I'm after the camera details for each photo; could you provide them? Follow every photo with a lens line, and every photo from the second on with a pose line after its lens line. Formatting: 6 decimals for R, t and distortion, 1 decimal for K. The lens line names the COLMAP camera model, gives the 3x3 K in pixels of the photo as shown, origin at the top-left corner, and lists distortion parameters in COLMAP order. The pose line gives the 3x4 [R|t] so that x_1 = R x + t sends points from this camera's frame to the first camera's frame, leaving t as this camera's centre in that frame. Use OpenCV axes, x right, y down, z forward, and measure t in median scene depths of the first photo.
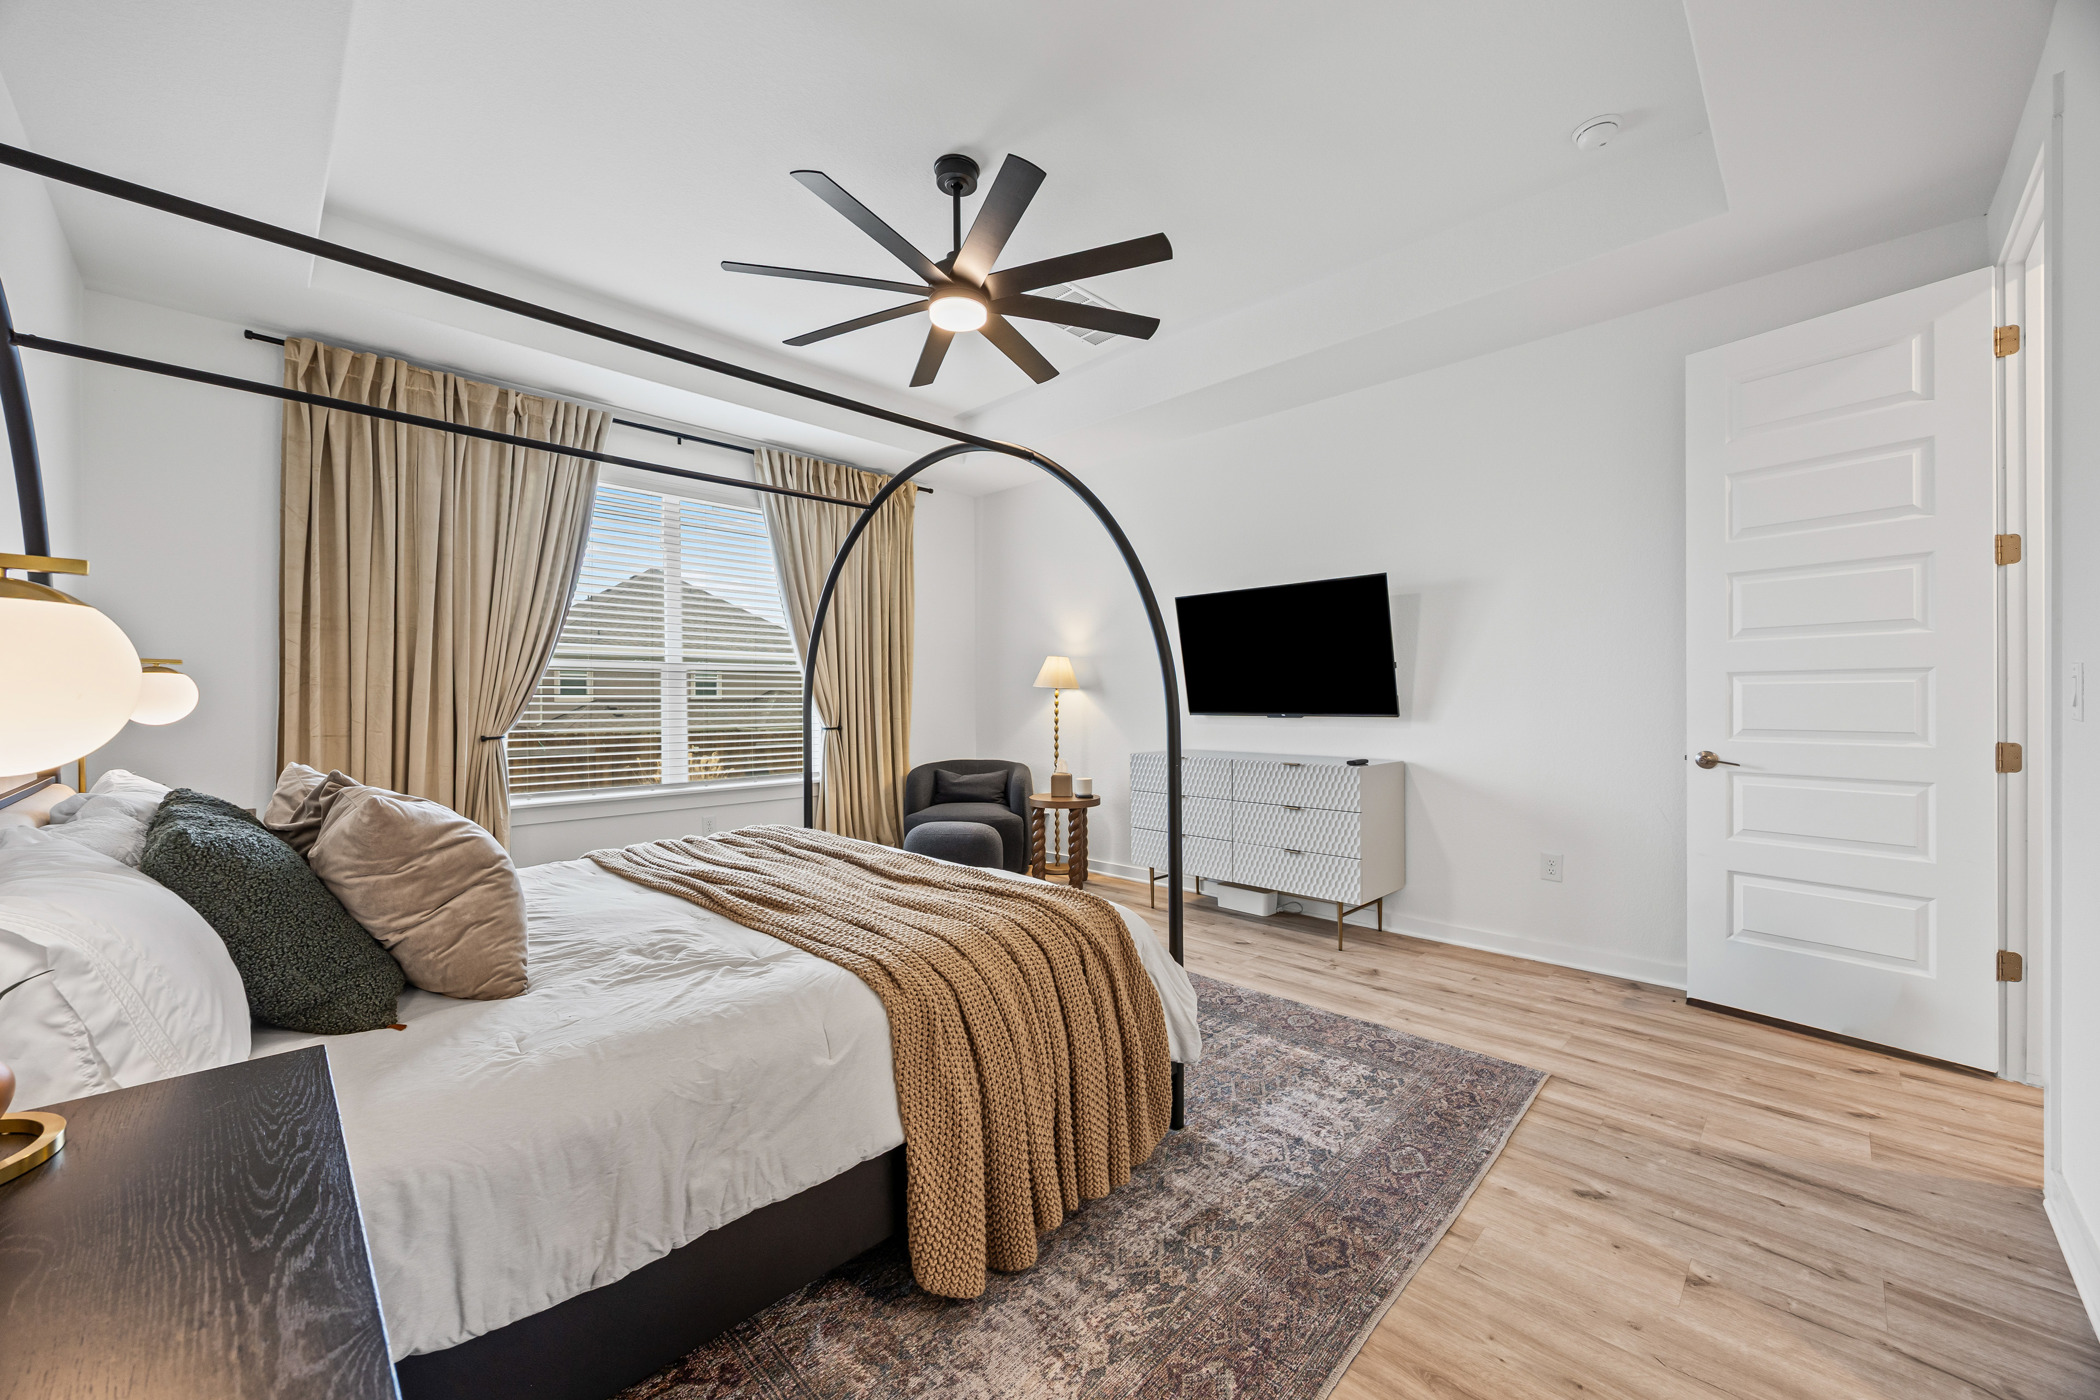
lens RADIAL K [[803.5, 0, 1051.7], [0, 803.5, 698.2], [0, 0, 1]] dist [-0.000305, -0.000009]
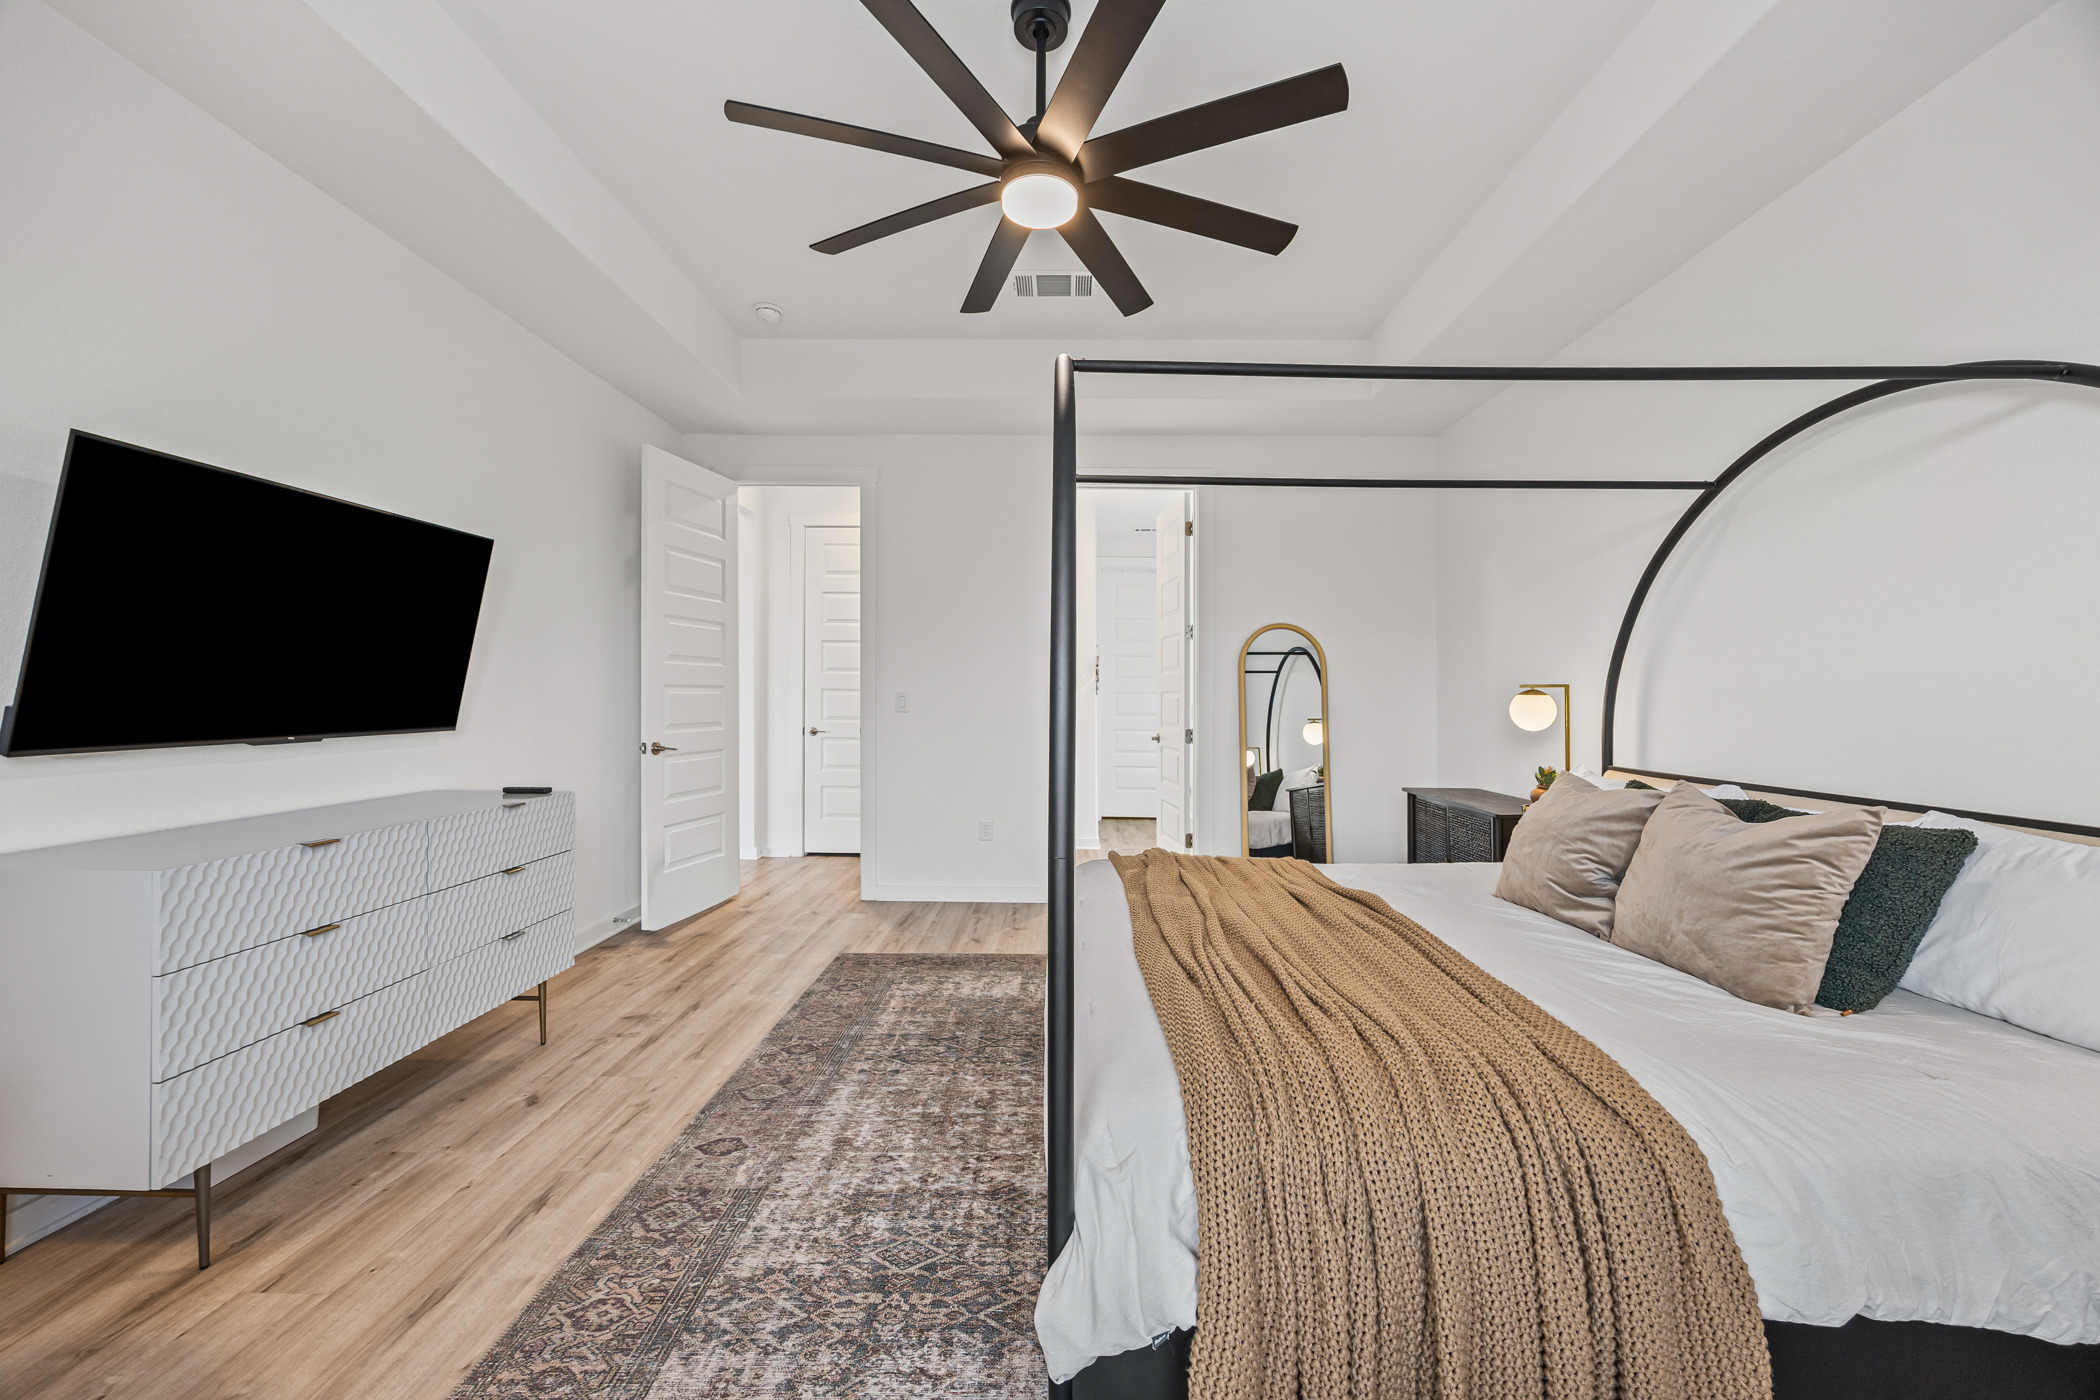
lens RADIAL K [[803.5, 0, 1052.6], [0, 803.5, 696.3], [0, 0, 1]] dist [-0.000305, -0.000009]
pose [[-0.686277, 0.001165, 0.727339, -0.616432], [-0.001643, 0.999994, -0.003152, -0.007273], [-0.727339, -0.003358, -0.686271, 1.428876]]
